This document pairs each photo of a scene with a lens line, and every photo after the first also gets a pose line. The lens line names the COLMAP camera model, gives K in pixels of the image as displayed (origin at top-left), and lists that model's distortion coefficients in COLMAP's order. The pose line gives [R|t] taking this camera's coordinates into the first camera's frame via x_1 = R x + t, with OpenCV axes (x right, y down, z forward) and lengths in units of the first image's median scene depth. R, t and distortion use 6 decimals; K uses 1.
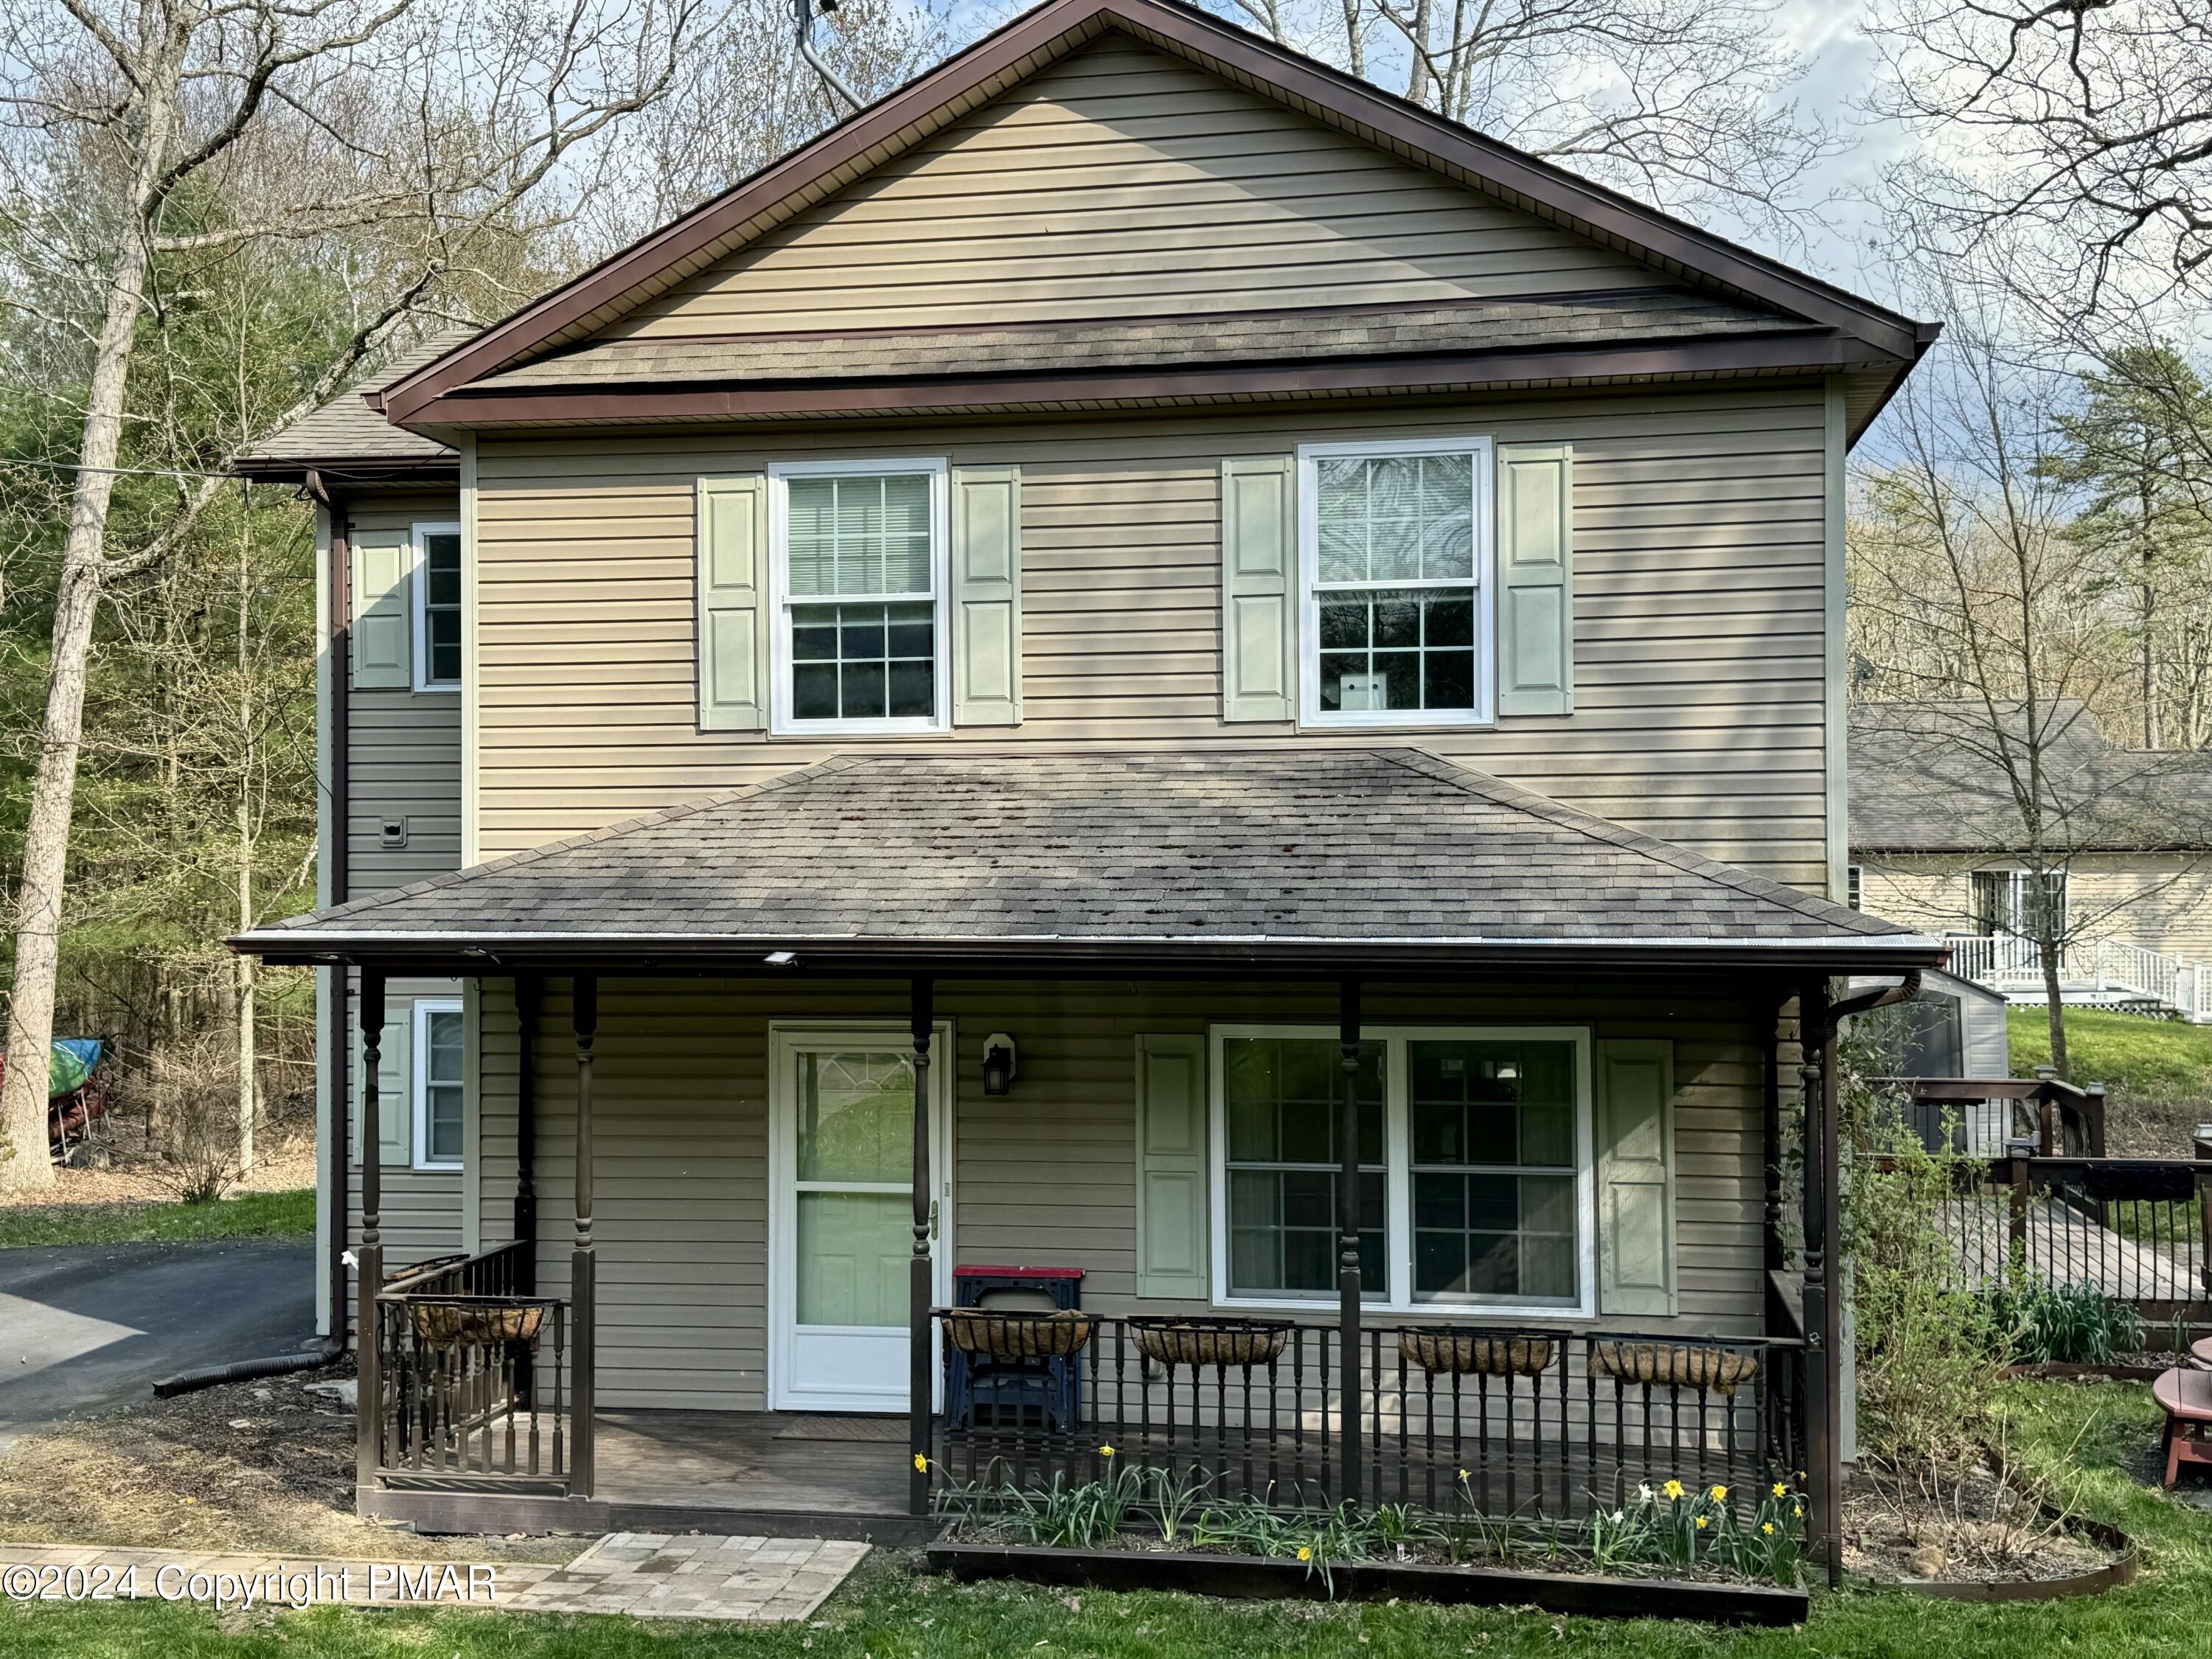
lens RADIAL K [[2379.7, 0, 1106.0], [0, 2379.7, 829.5], [0, 0, 1]] dist [0.165192, -0.314173]
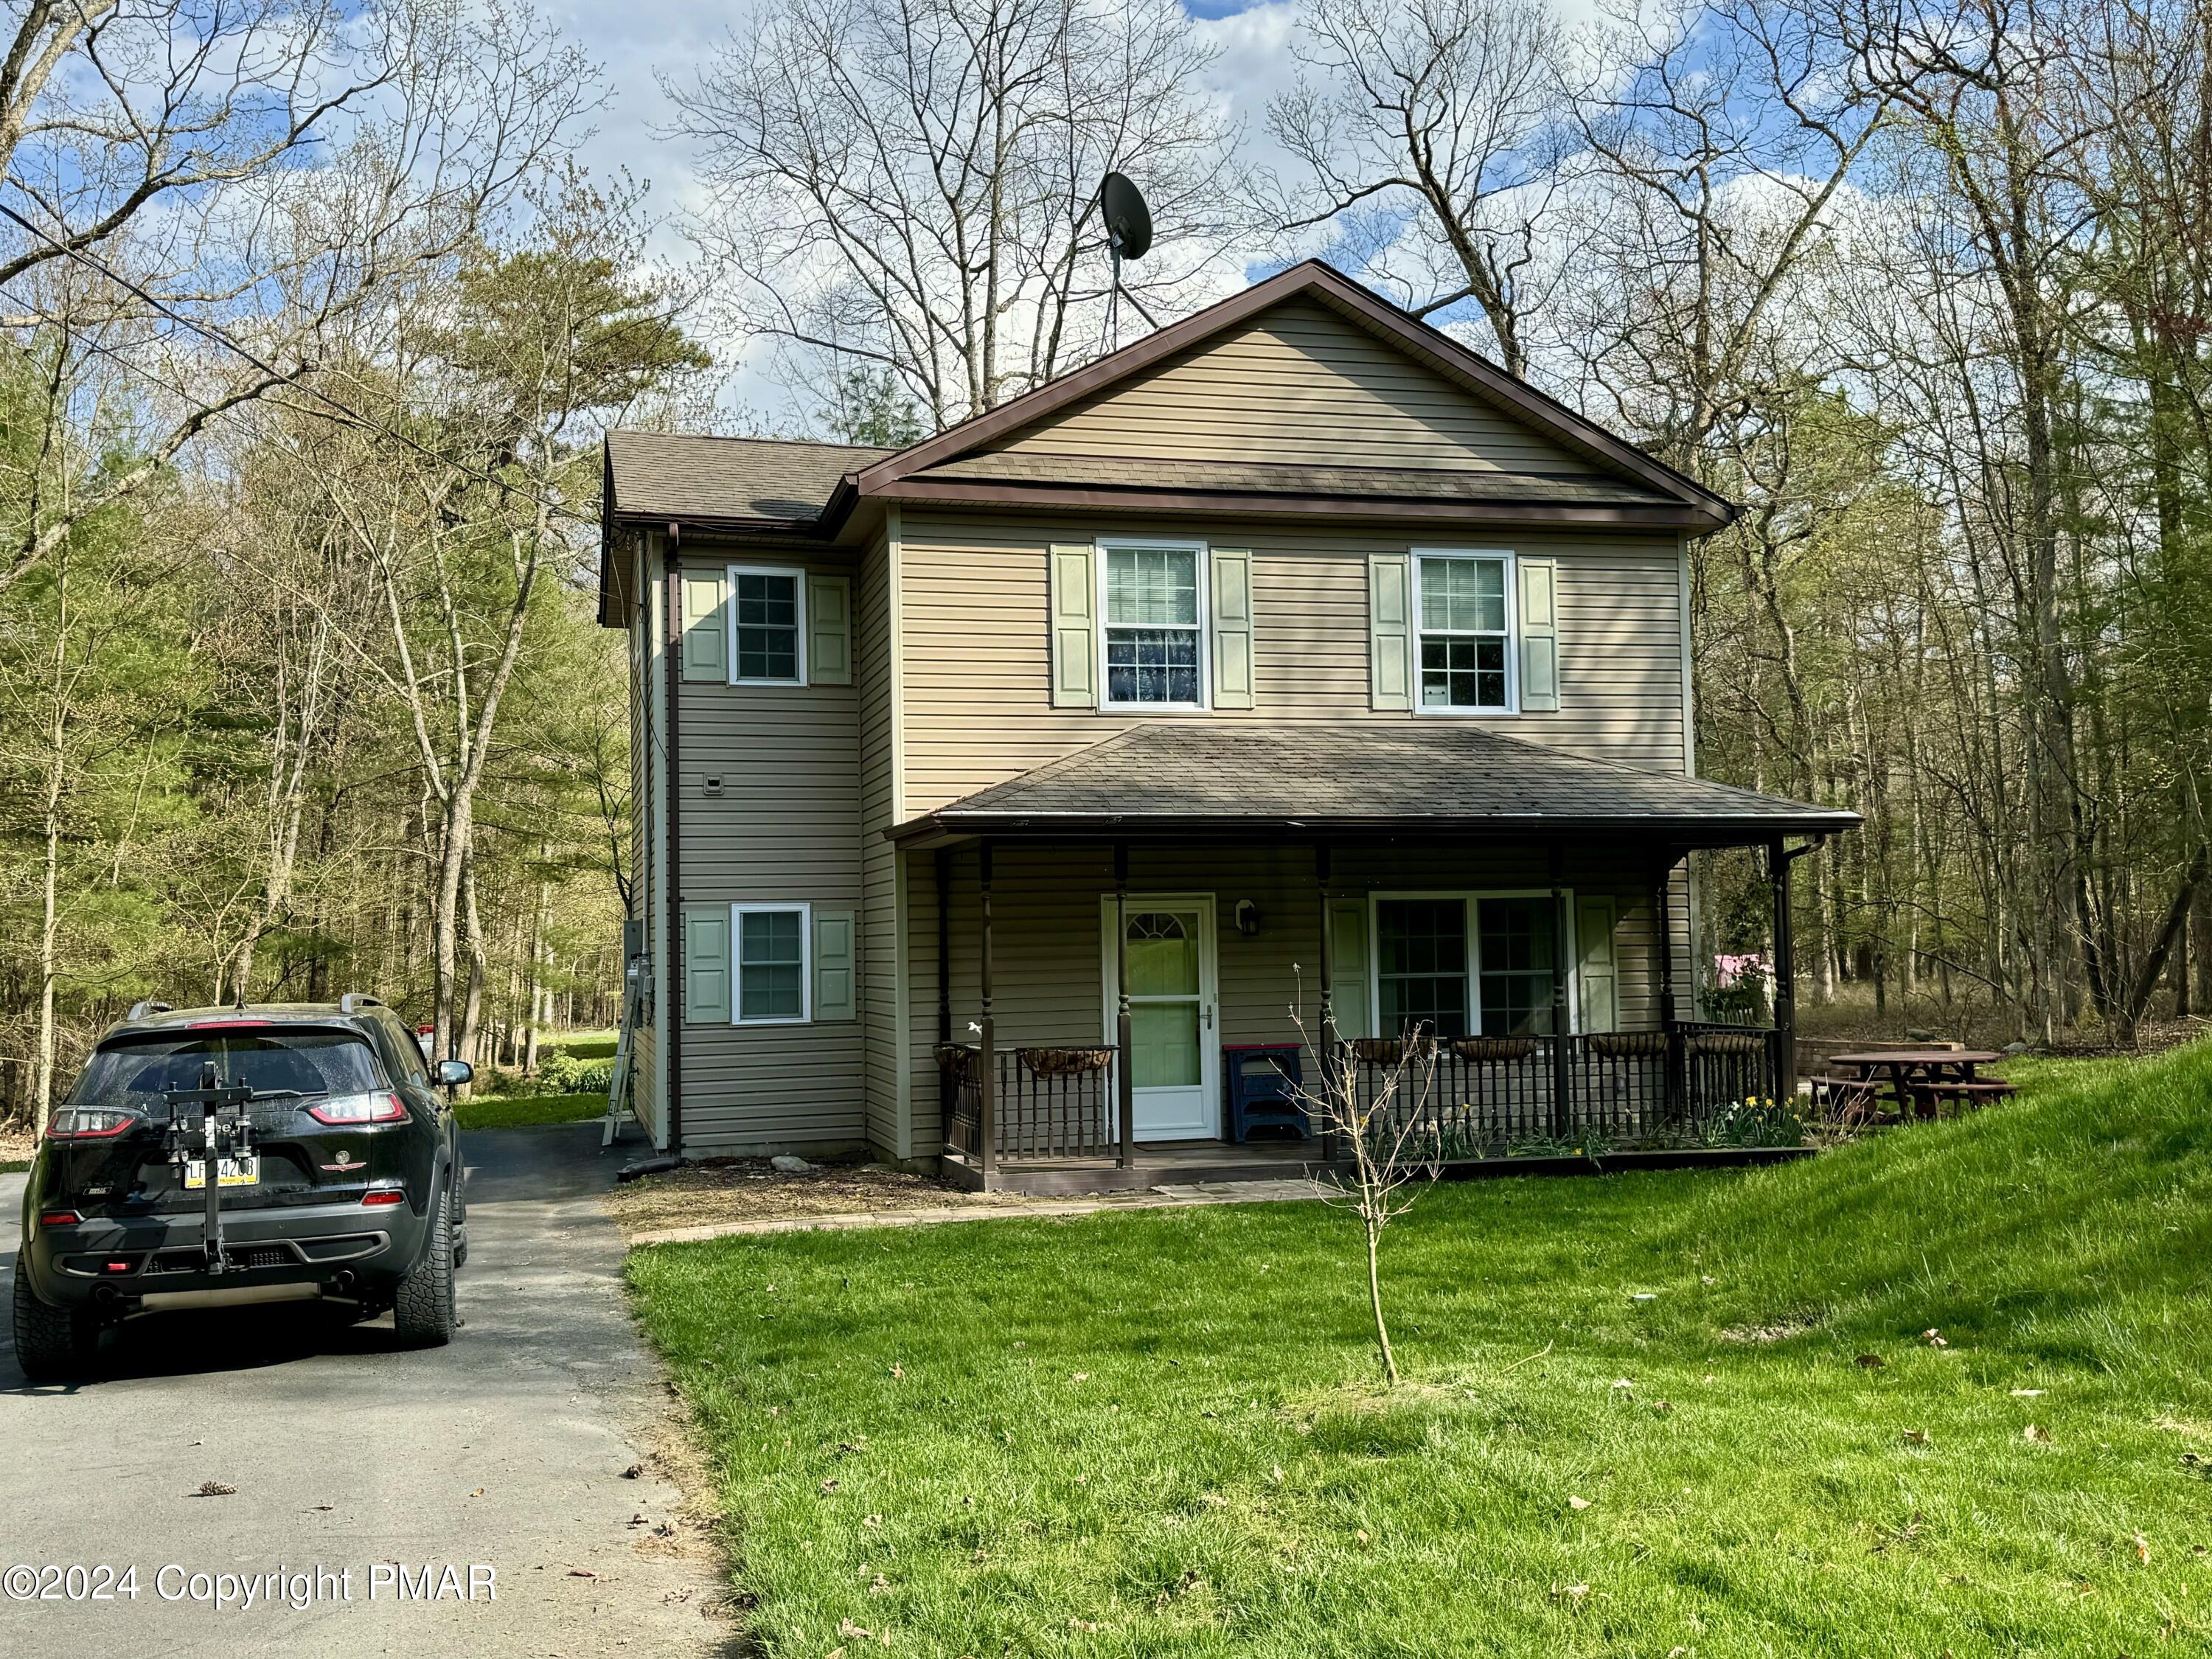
lens RADIAL K [[2043.2, 0, 1106.0], [0, 2043.2, 829.5], [0, 0, 1]] dist [0.121872, -0.136676]
pose [[0.904467, 0.011228, 0.426395, -0.724296], [0.008732, 0.998957, -0.044828, 0.100239], [-0.426454, 0.044269, 0.903425, -0.208906]]
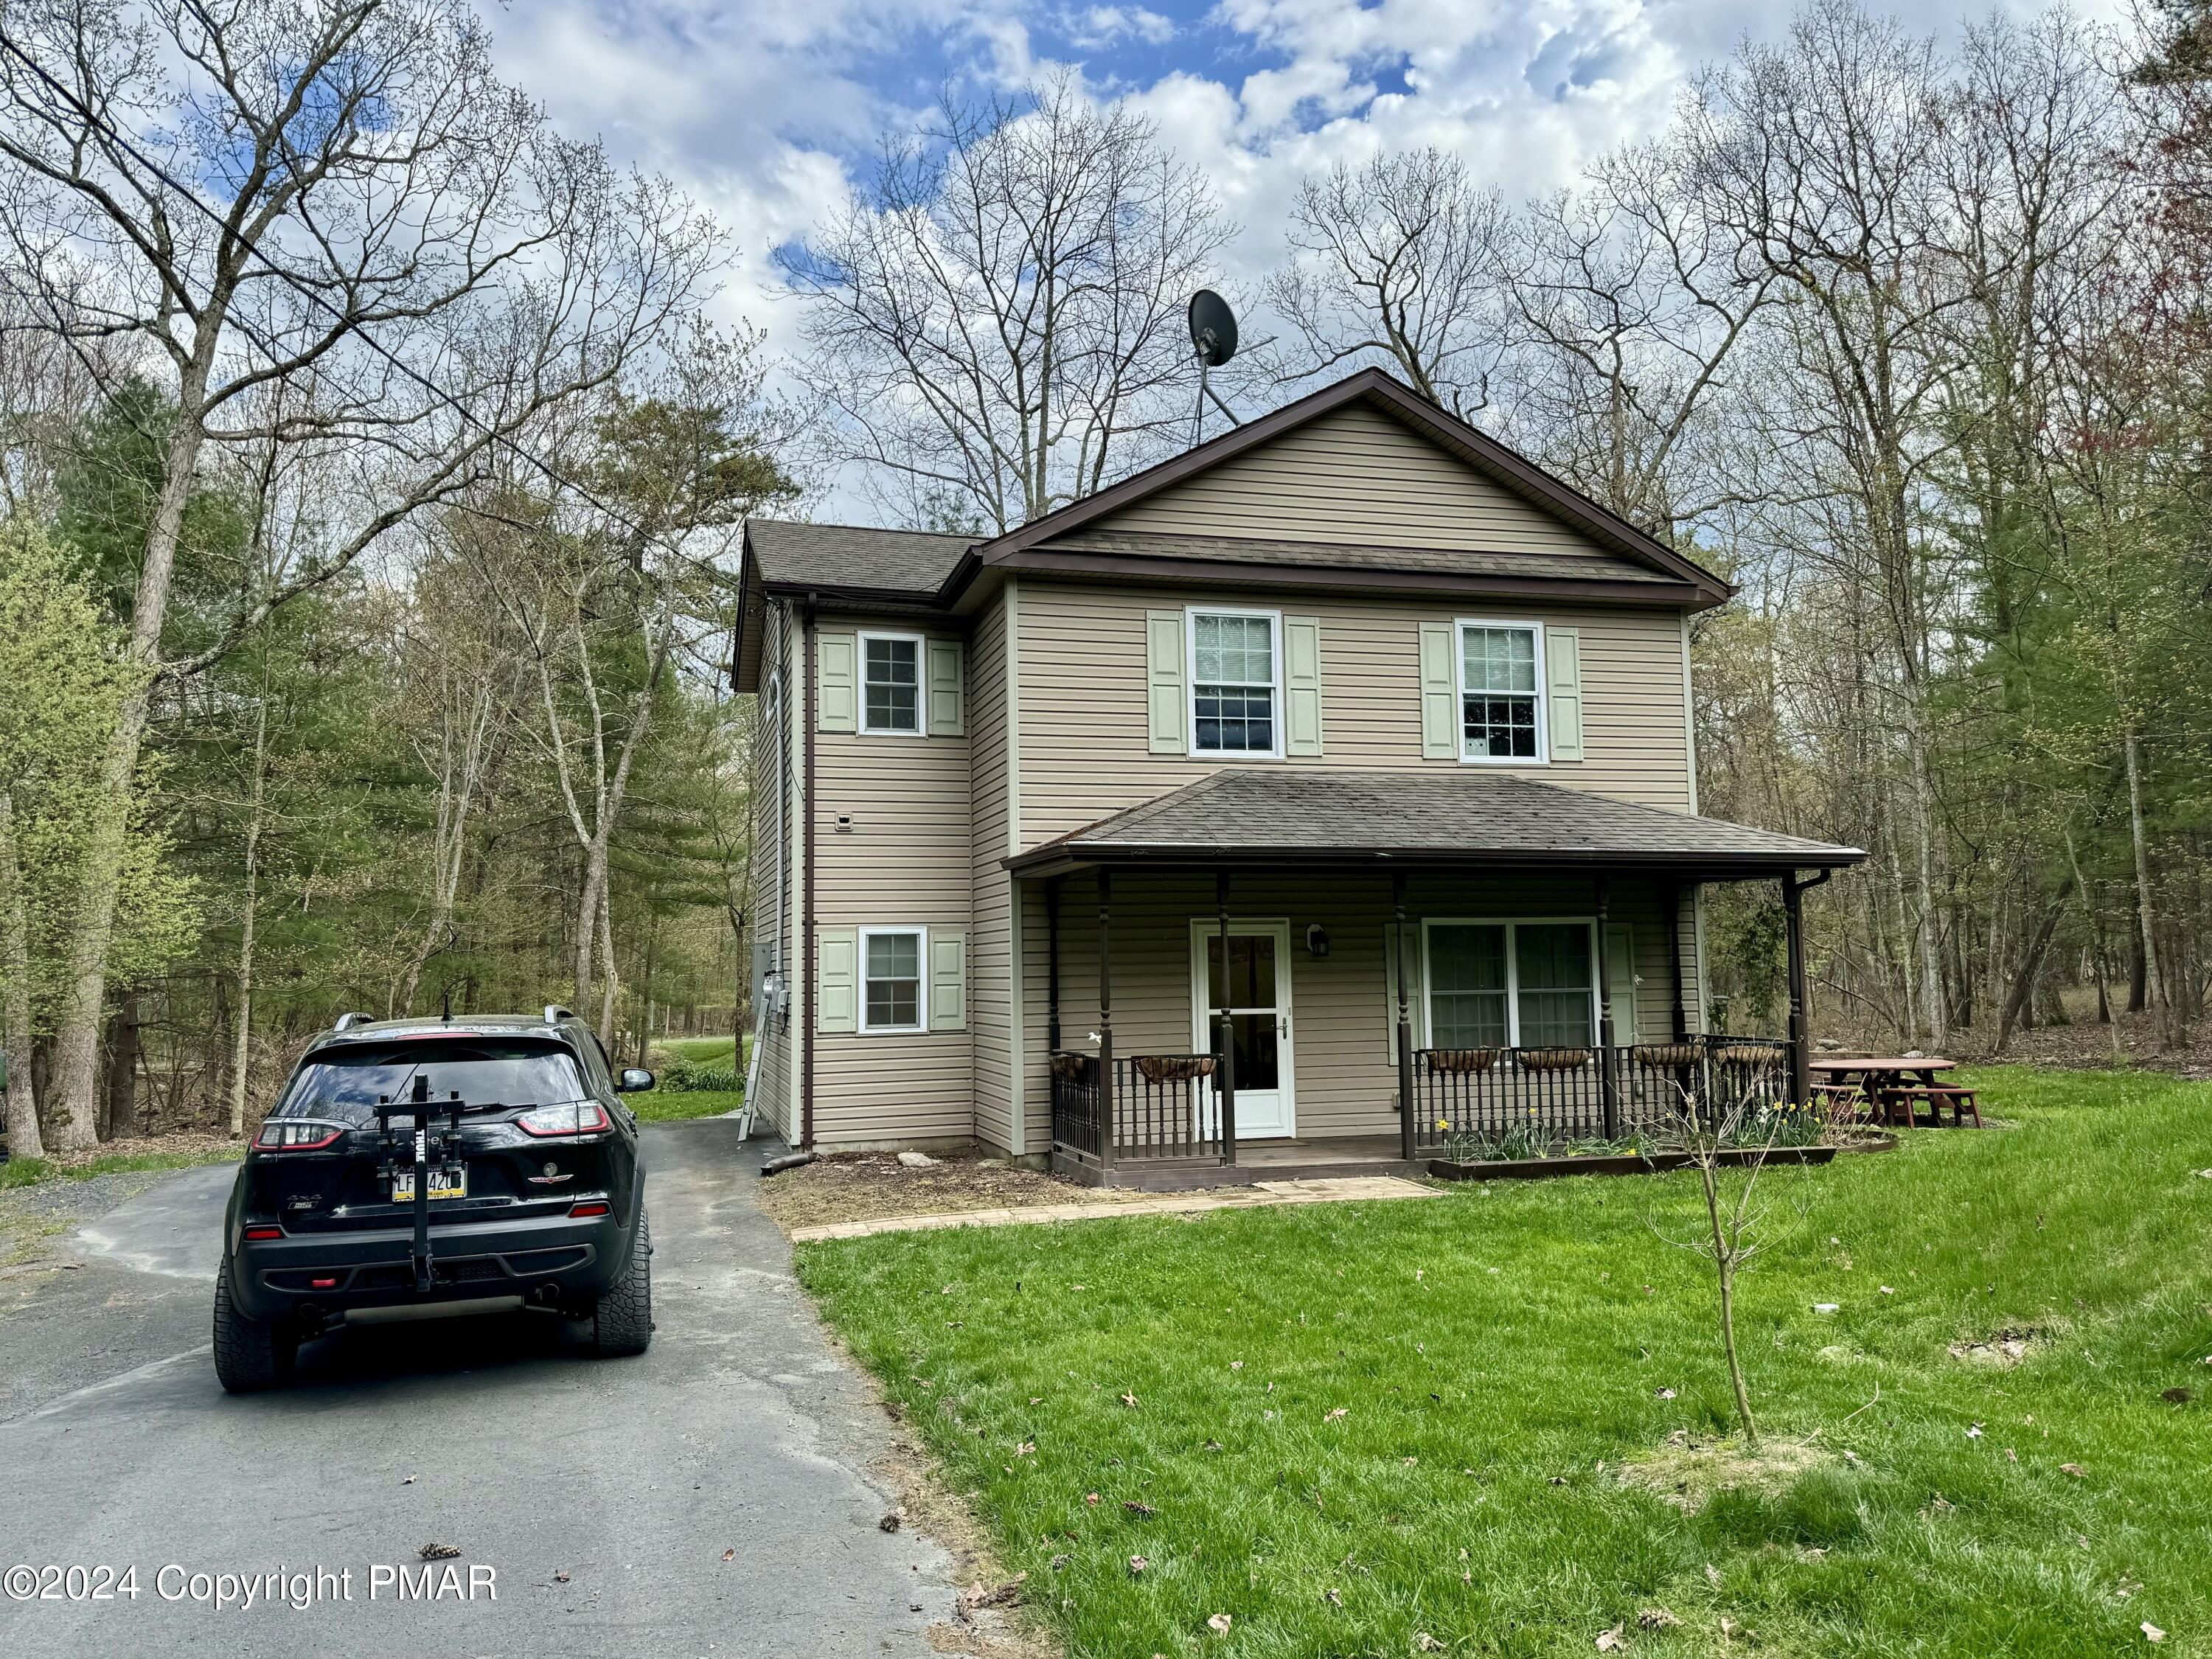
lens RADIAL K [[1598.2, 0, 1117.2], [0, 1598.2, 820.8], [0, 0, 1]] dist [0.125883, -0.139083]
pose [[0.894952, 0.030565, 0.445115, -0.734671], [0.006207, 0.996701, -0.080922, 0.106045], [-0.446120, 0.075184, 0.891810, -0.031032]]
